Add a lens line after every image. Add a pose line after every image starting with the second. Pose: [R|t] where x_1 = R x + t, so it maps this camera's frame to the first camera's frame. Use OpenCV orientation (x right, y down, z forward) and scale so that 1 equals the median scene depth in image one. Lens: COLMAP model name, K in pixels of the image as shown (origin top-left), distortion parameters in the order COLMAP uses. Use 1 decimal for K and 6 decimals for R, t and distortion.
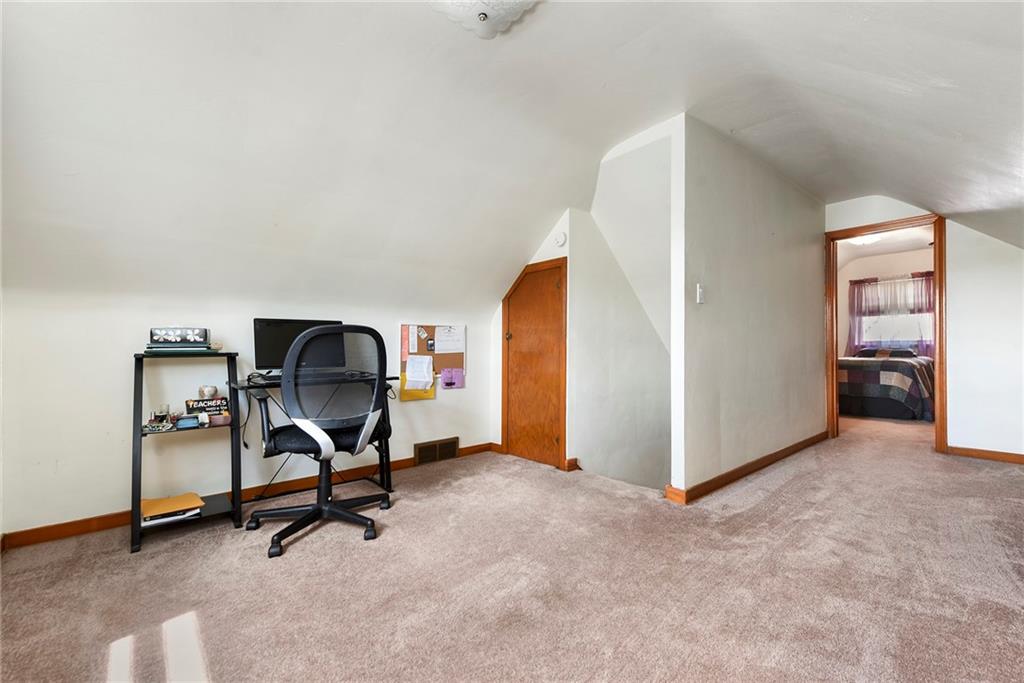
lens RADIAL K [[418.7, 0, 525.4], [0, 418.7, 338.0], [0, 0, 1]] dist [0.009886, -0.000556]
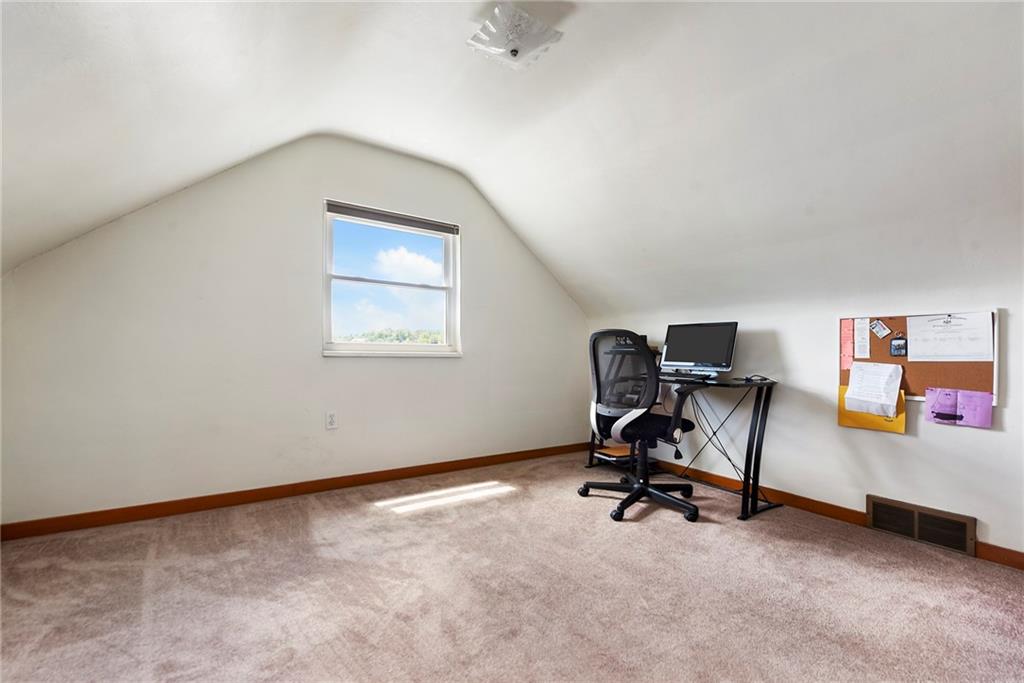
lens RADIAL K [[418.7, 0, 525.4], [0, 418.7, 338.0], [0, 0, 1]] dist [0.009886, -0.000556]
pose [[-0.059642, -0.024253, -0.997925, 0.481736], [0.010500, 0.999634, -0.024922, 0.014131], [0.998165, -0.011964, -0.059366, 0.526527]]
